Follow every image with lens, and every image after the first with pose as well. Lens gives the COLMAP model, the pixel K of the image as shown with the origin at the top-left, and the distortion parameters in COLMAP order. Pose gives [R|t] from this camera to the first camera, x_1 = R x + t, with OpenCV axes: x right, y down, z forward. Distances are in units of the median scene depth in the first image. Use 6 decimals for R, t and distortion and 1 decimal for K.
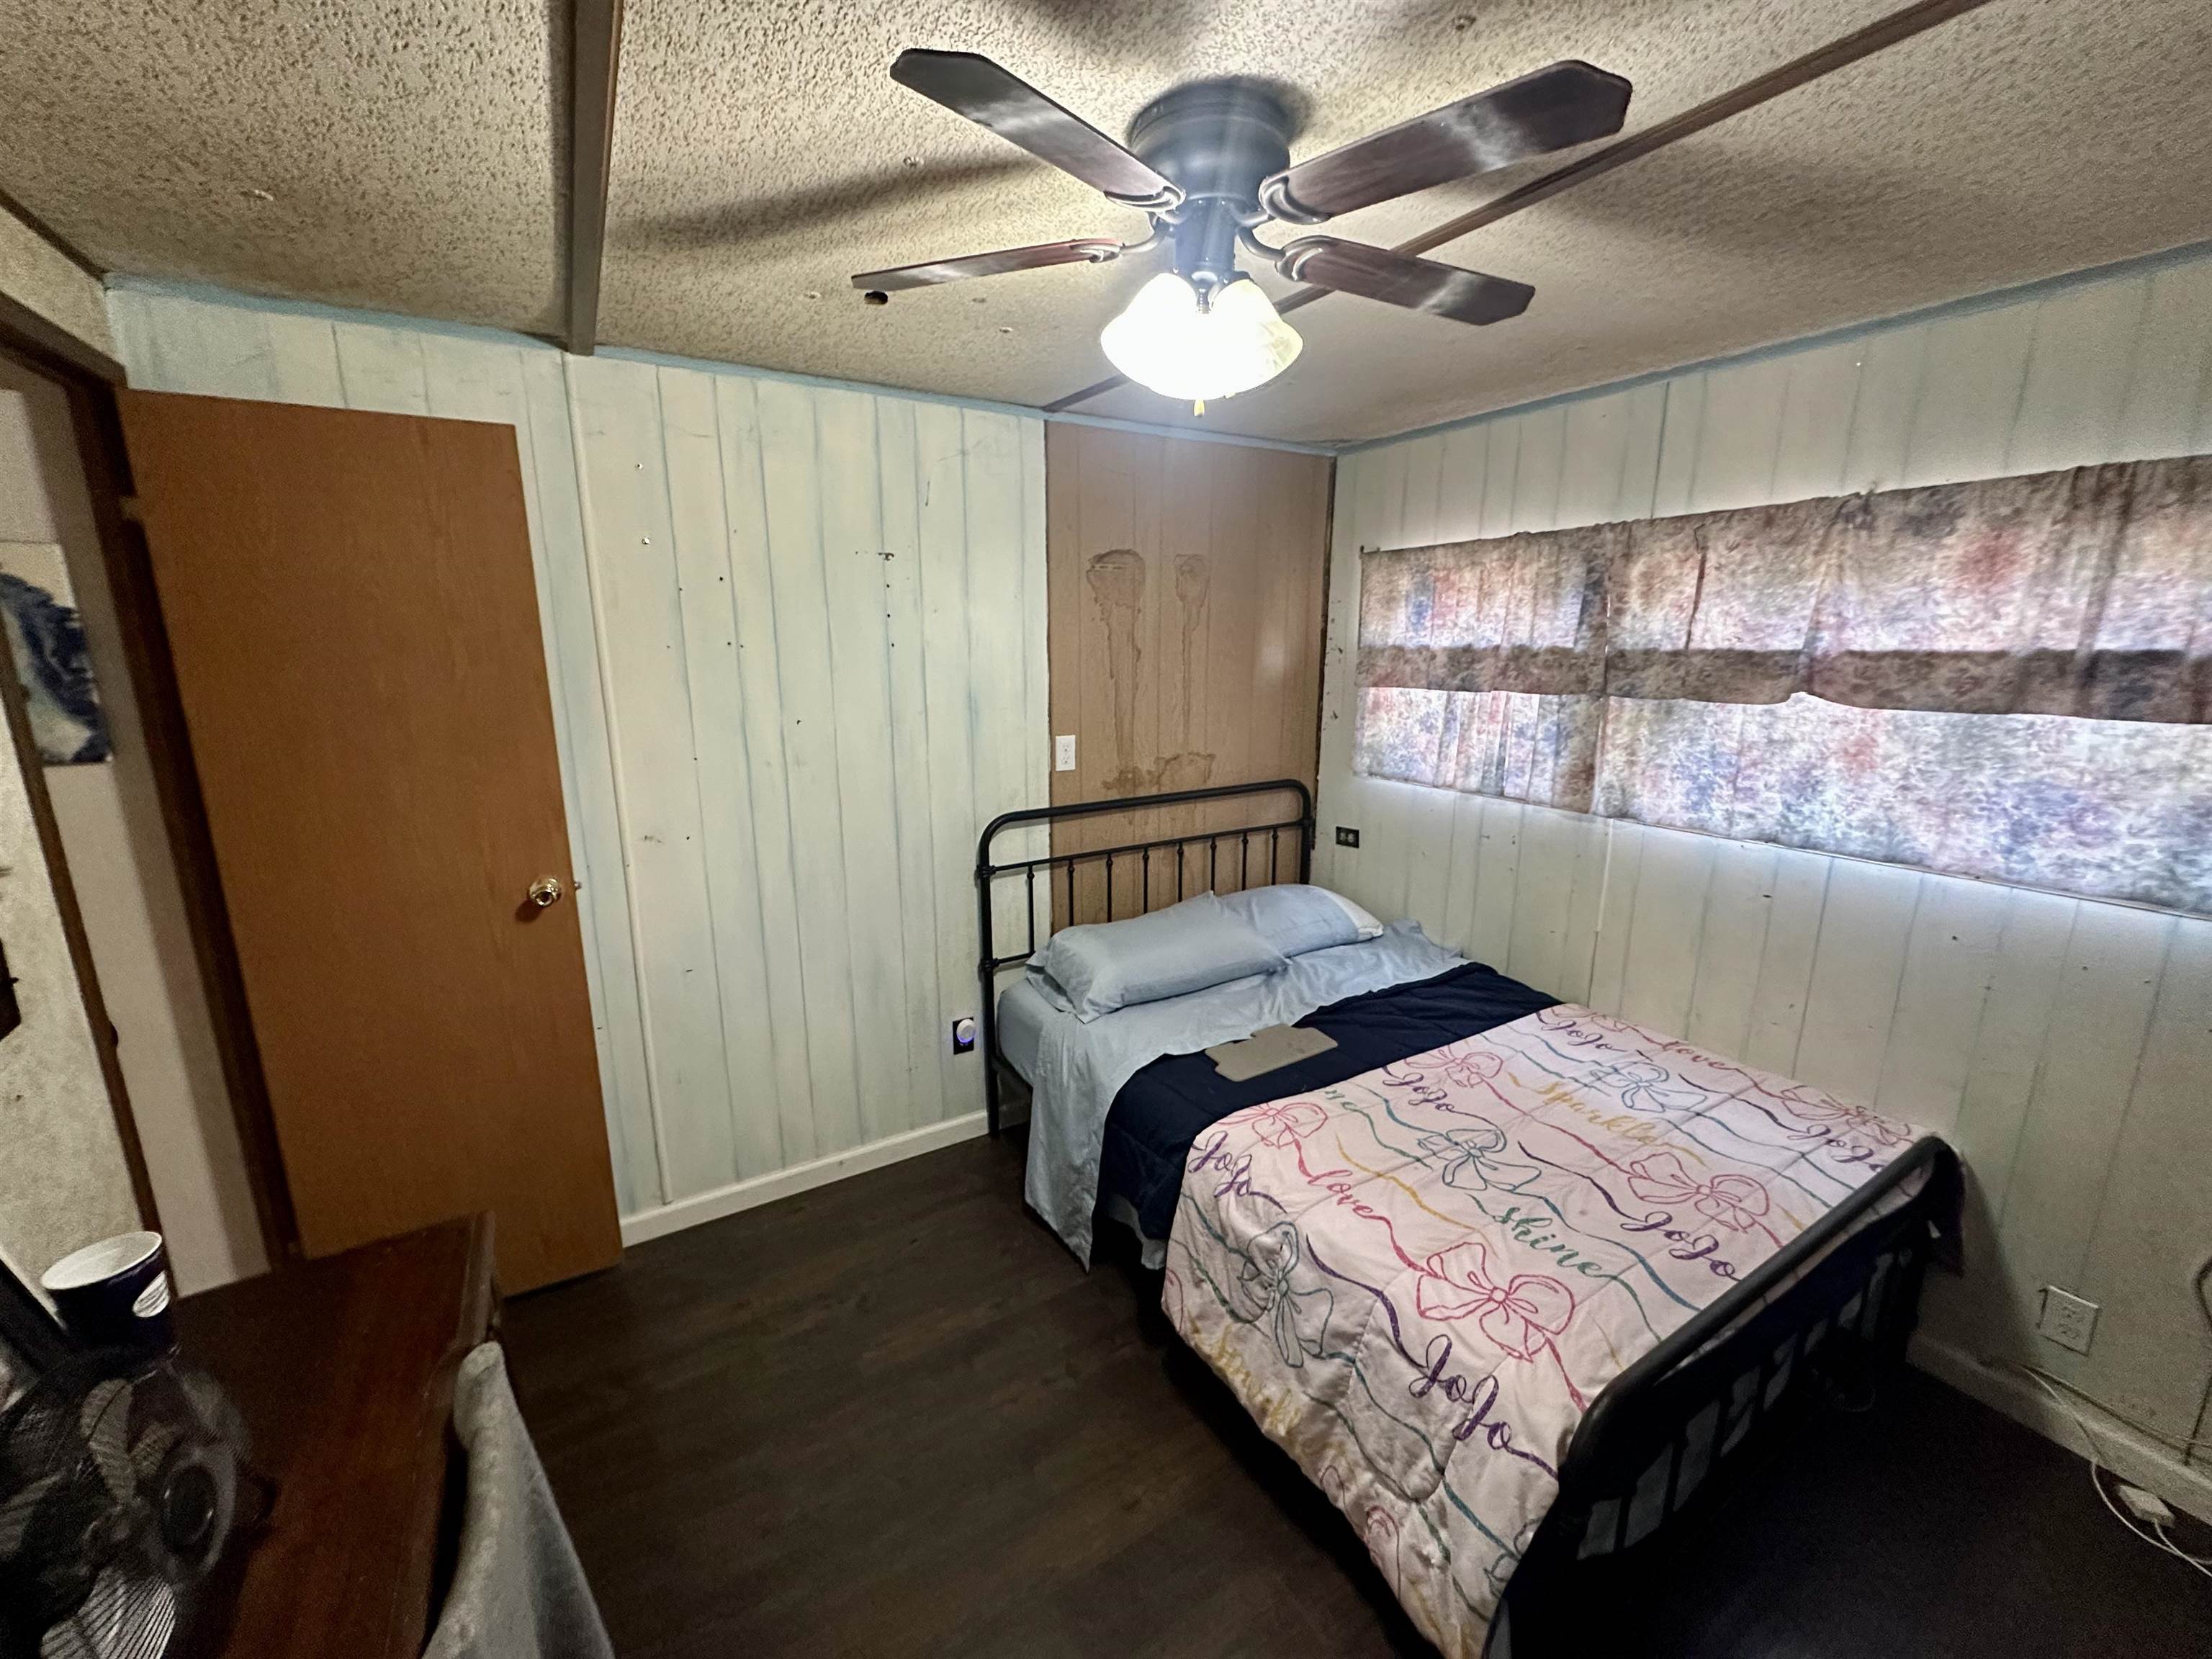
lens RADIAL K [[892.6, 0, 1106.0], [0, 892.6, 831.7], [0, 0, 1]] dist [-0.002834, 0.000352]
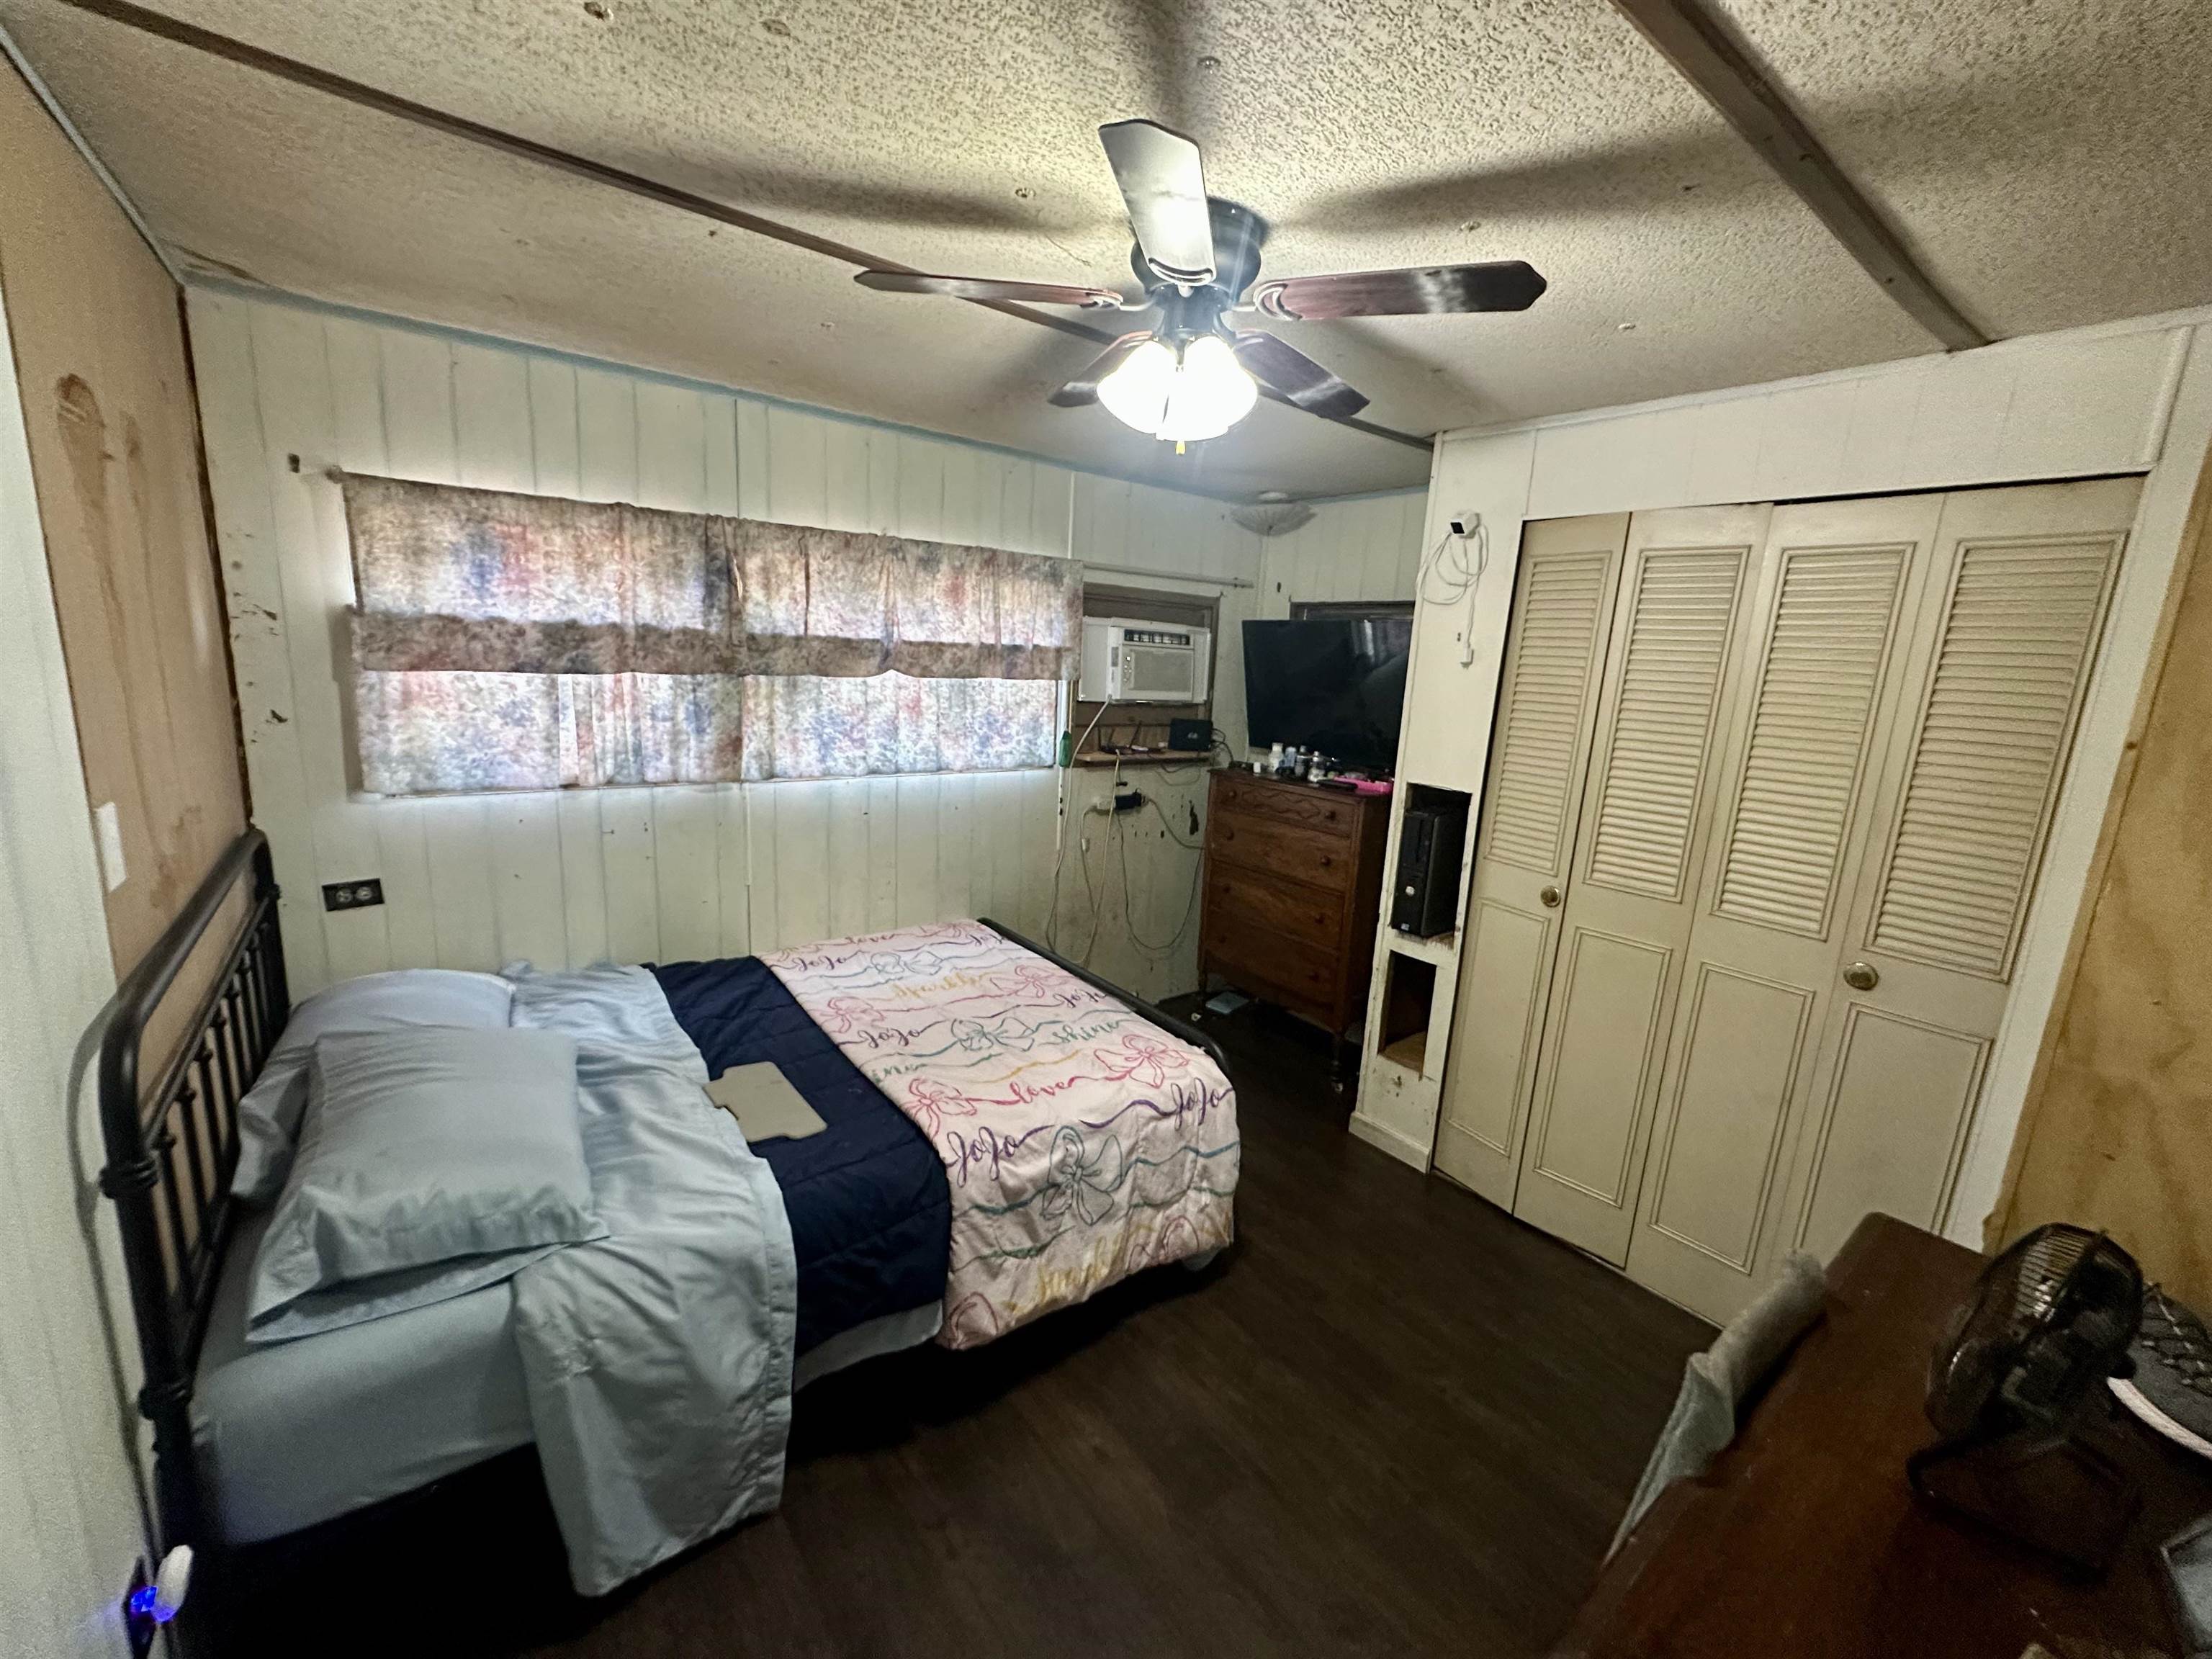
lens RADIAL K [[892.6, 0, 1102.5], [0, 892.6, 832.5], [0, 0, 1]] dist [-0.002834, 0.000352]
pose [[-0.115535, -0.202177, 0.972510, -0.652080], [0.159951, 0.962503, 0.219099, -0.142220], [-0.980340, 0.180868, -0.078864, 0.722681]]
